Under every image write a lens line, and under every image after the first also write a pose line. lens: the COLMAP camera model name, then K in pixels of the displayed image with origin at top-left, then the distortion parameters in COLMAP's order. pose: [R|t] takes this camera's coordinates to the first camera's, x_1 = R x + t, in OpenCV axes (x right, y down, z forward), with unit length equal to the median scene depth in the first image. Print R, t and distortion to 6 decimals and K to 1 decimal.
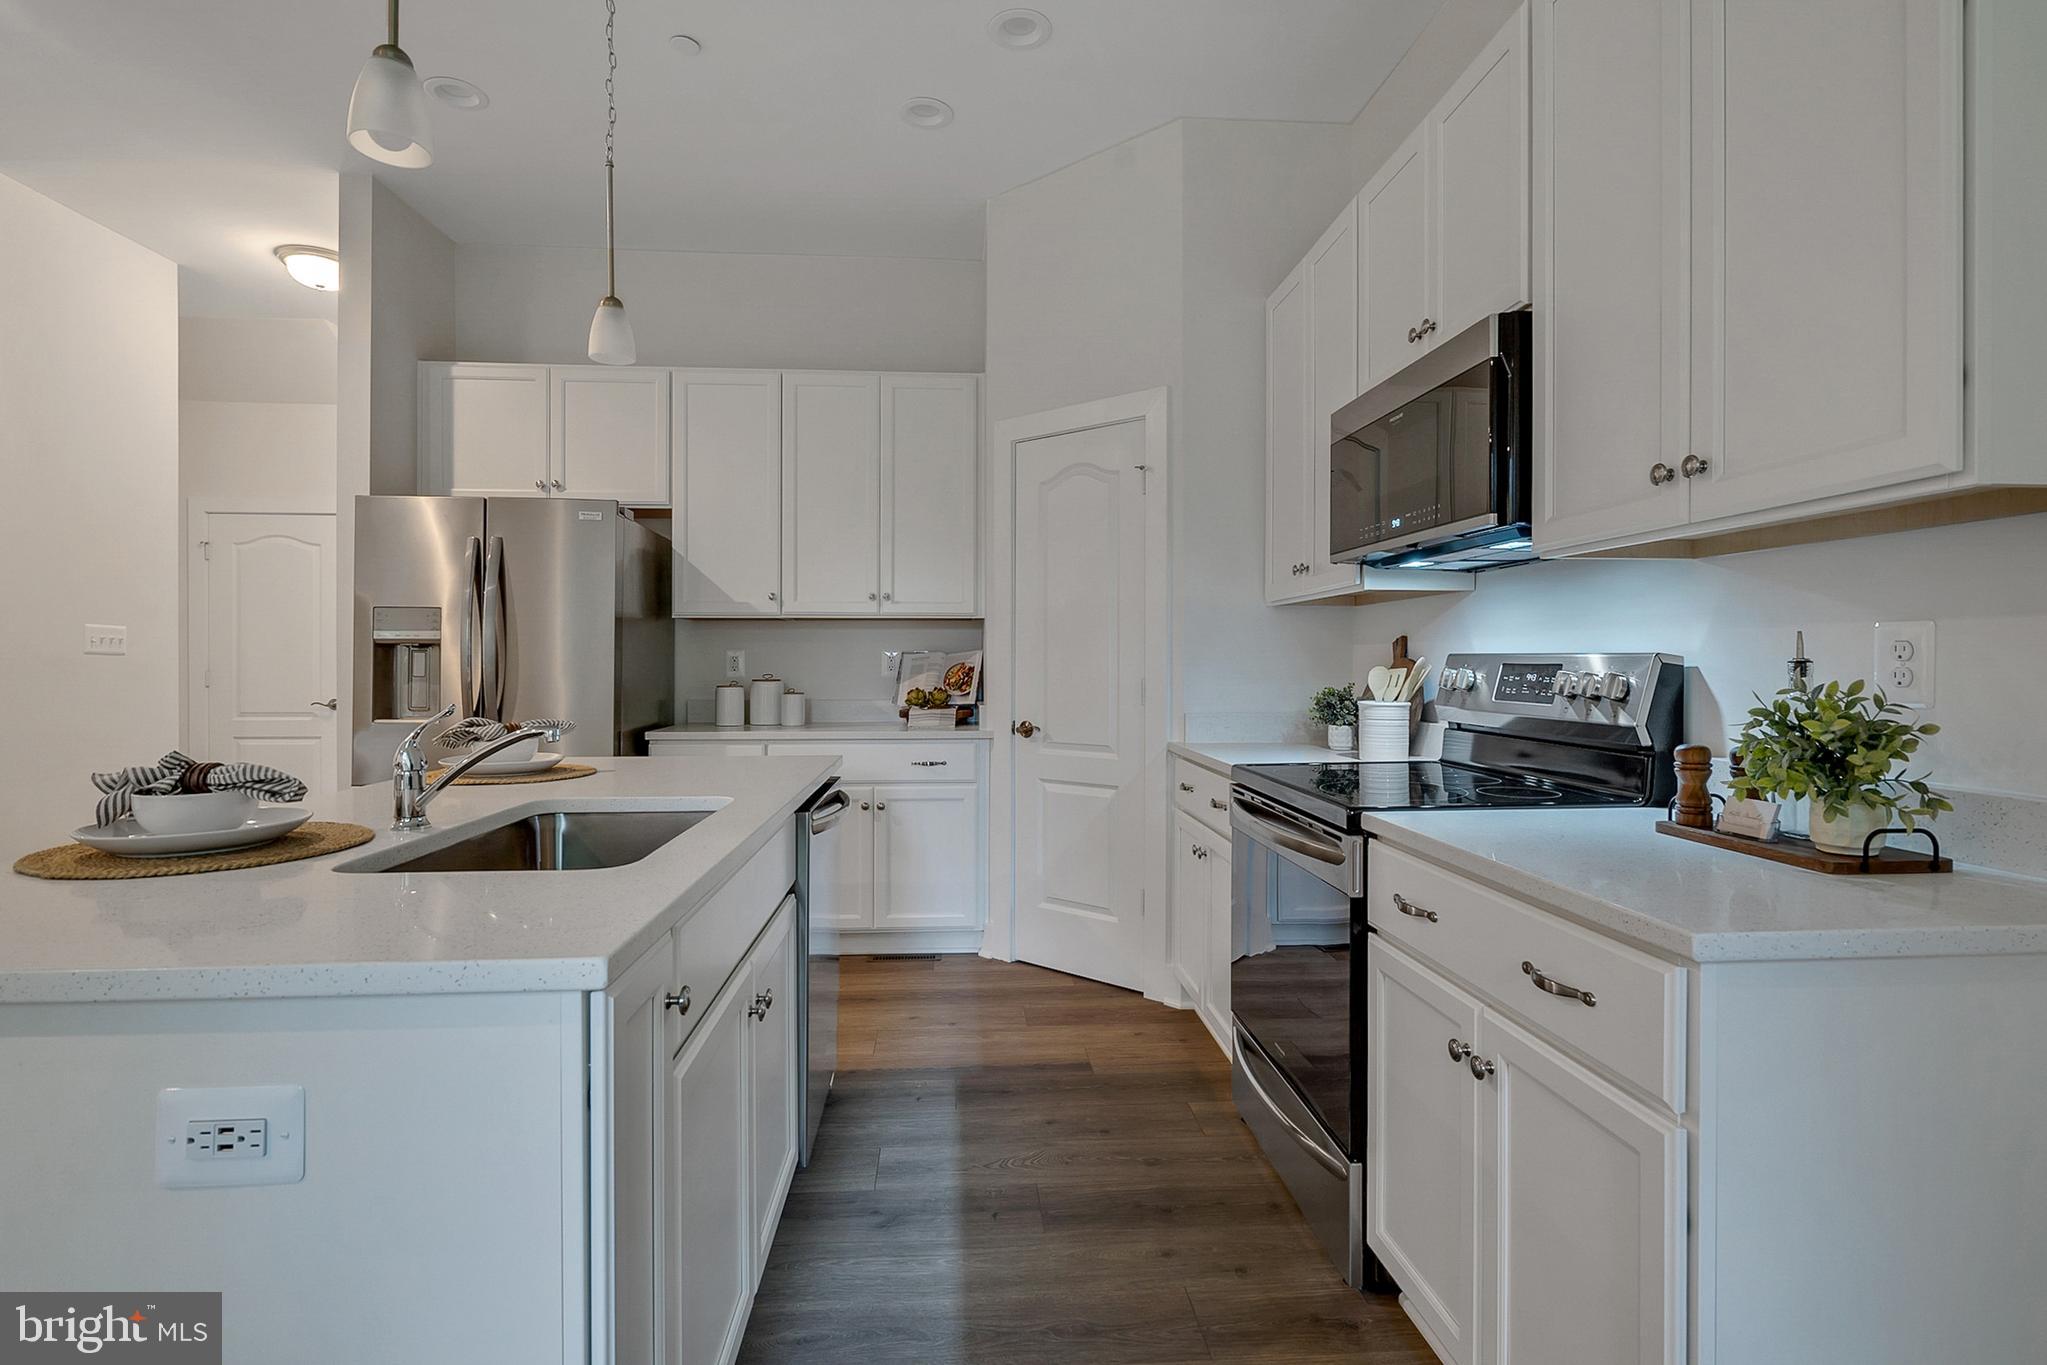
lens RADIAL K [[982.1, 0, 1019.3], [0, 982.1, 663.0], [0, 0, 1]] dist [-0.000346, 0.000005]
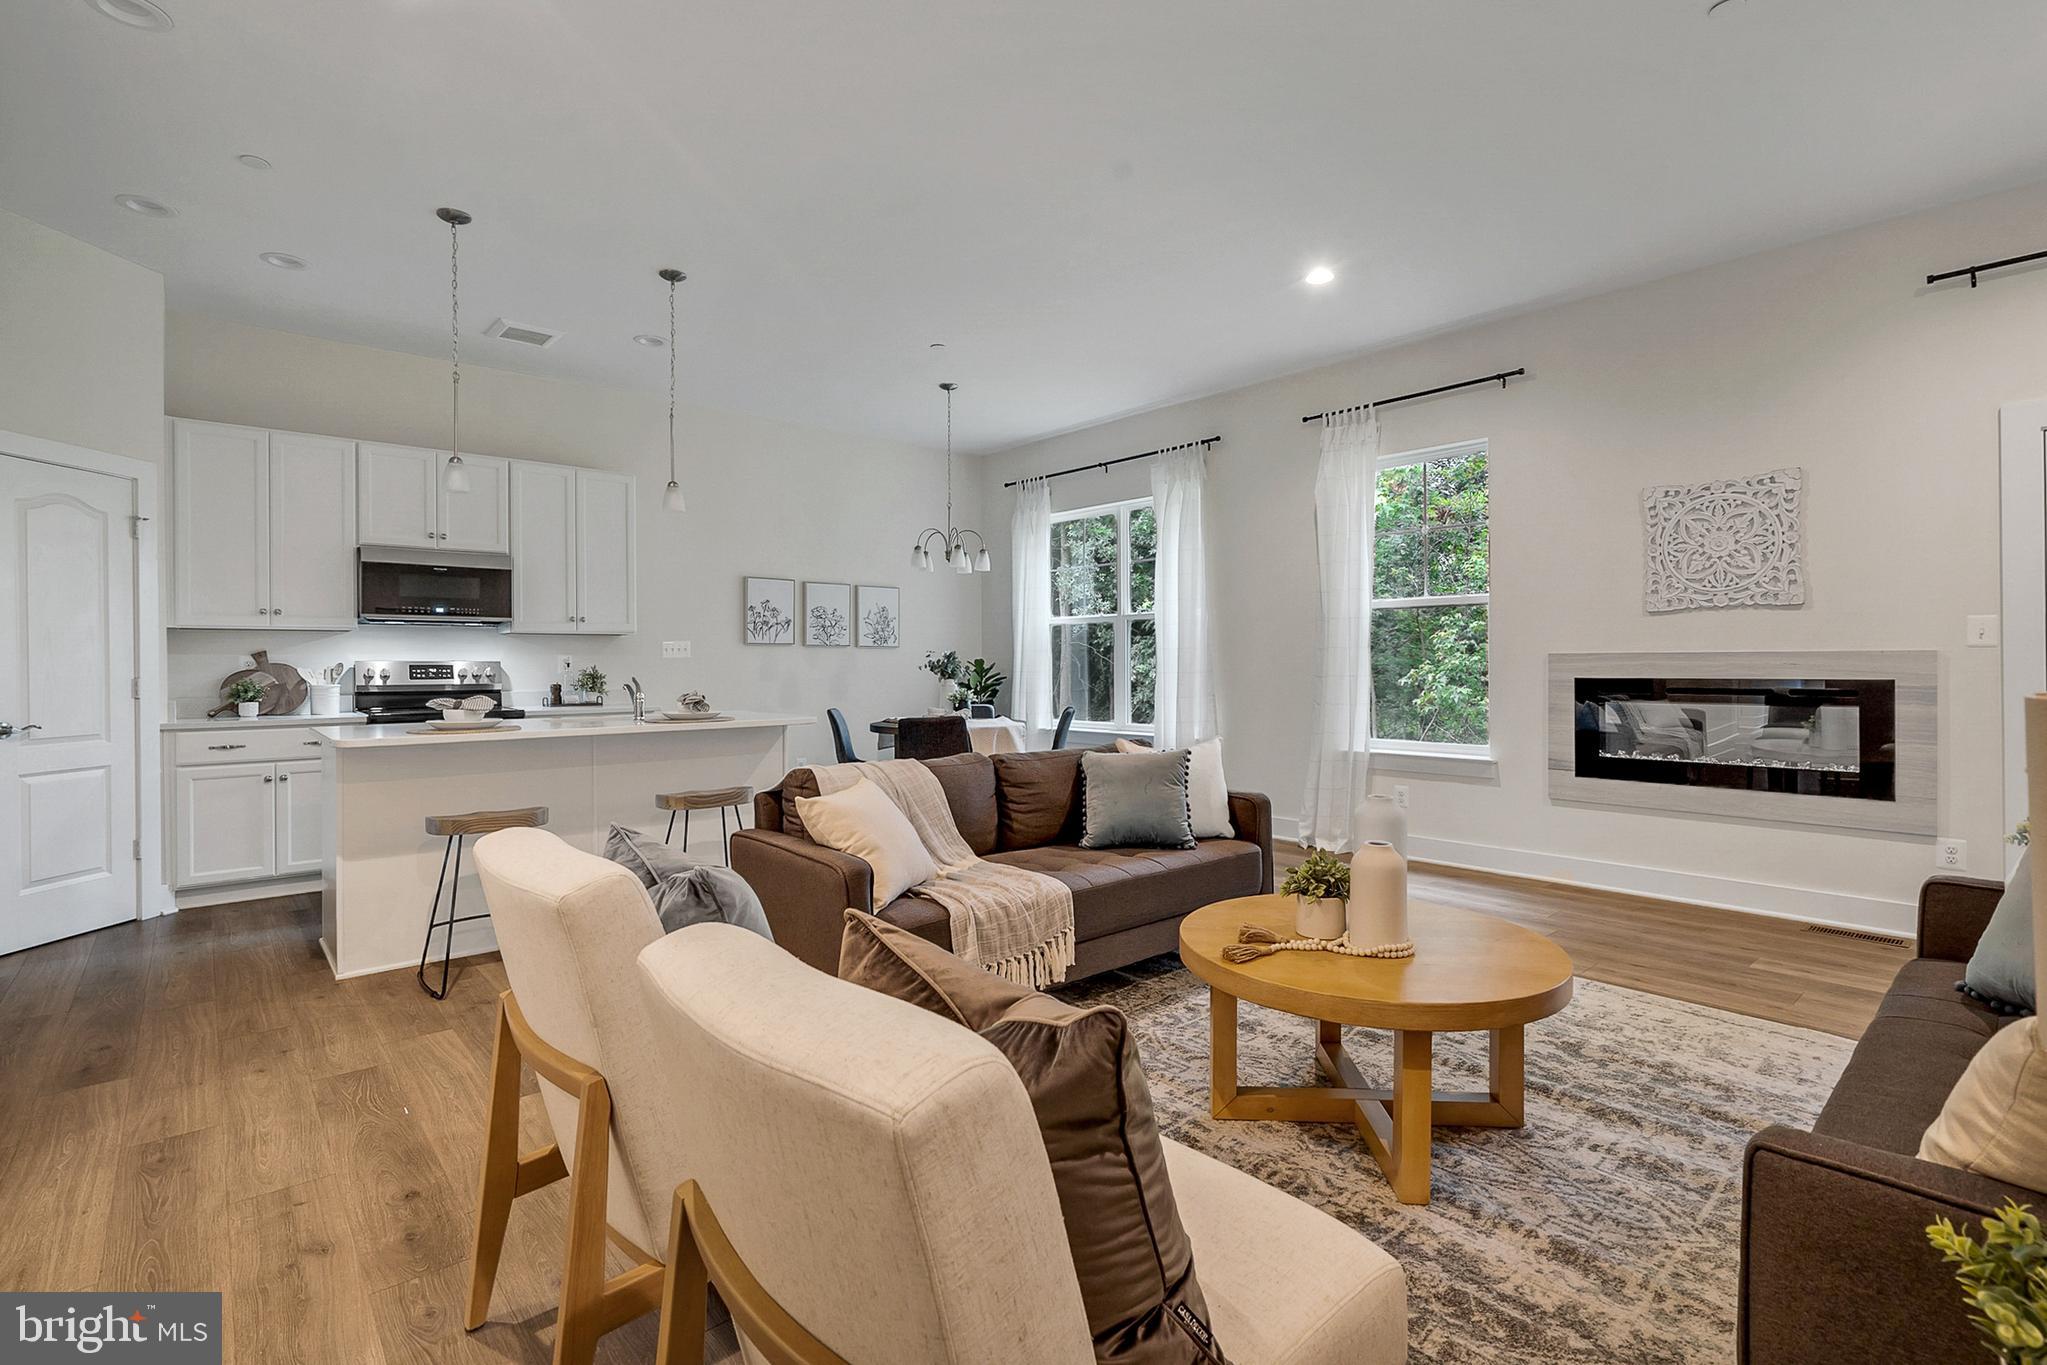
lens RADIAL K [[947.3, 0, 1014.4], [0, 947.3, 667.6], [0, 0, 1]] dist [0.000304, 0.000104]
pose [[-0.595169, 0.000699, 0.803600, -2.959308], [0.008713, 0.999946, 0.005583, 0.008622], [-0.803553, 0.010325, -0.595143, 1.503862]]
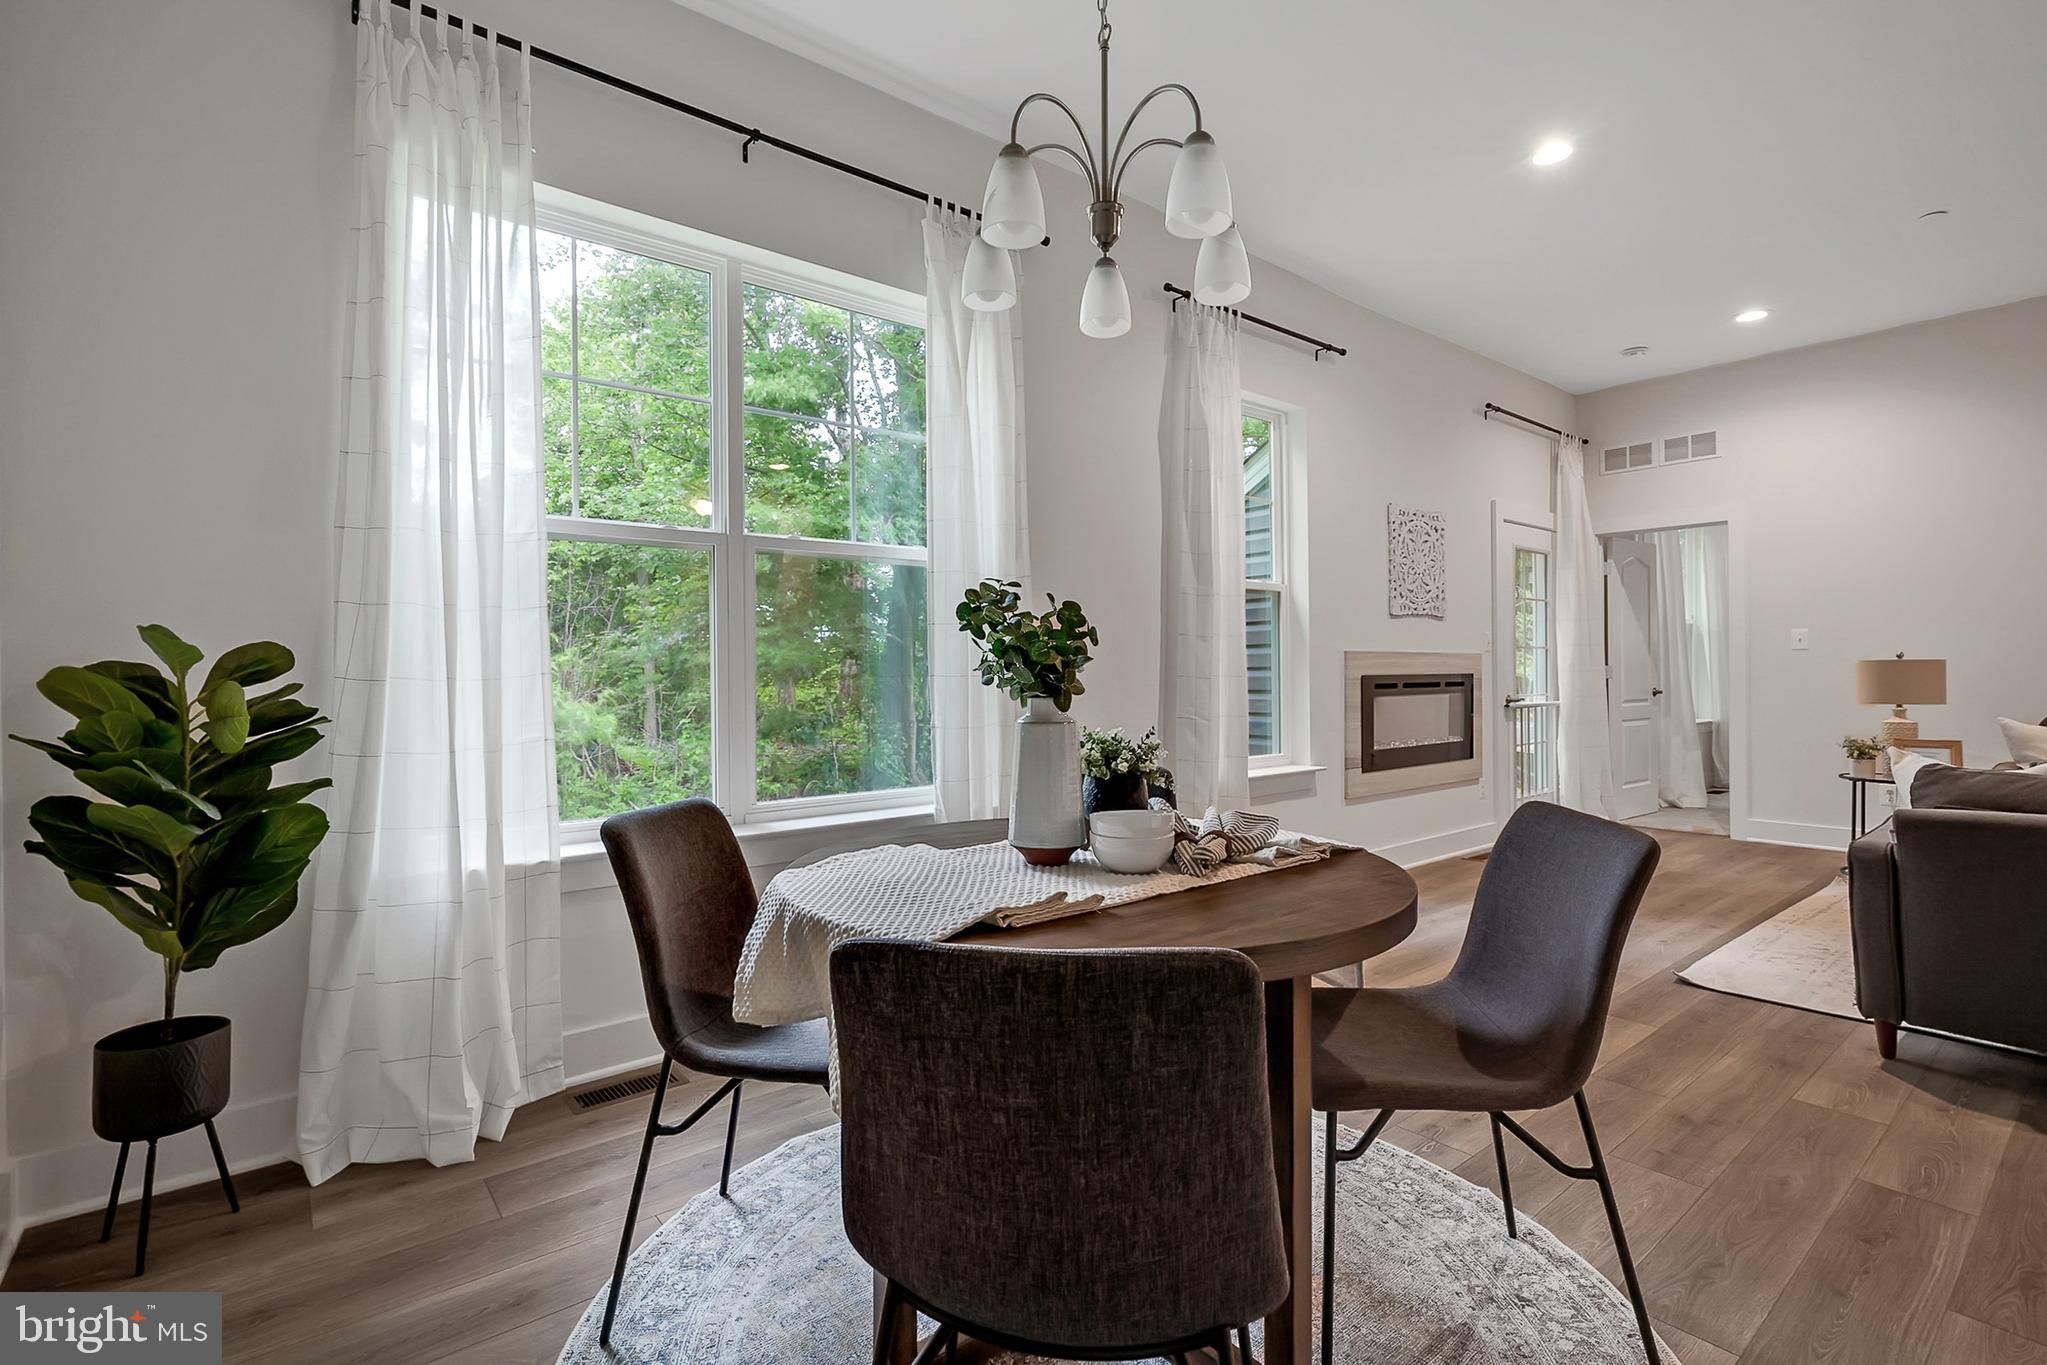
lens RADIAL K [[982.1, 0, 1019.3], [0, 982.1, 663.0], [0, 0, 1]] dist [-0.000346, 0.000005]
pose [[-0.813363, 0.001908, -0.581753, 0.597371], [0.009053, 0.999915, -0.009378, 0.048178], [0.581686, -0.012894, -0.813311, 0.378577]]
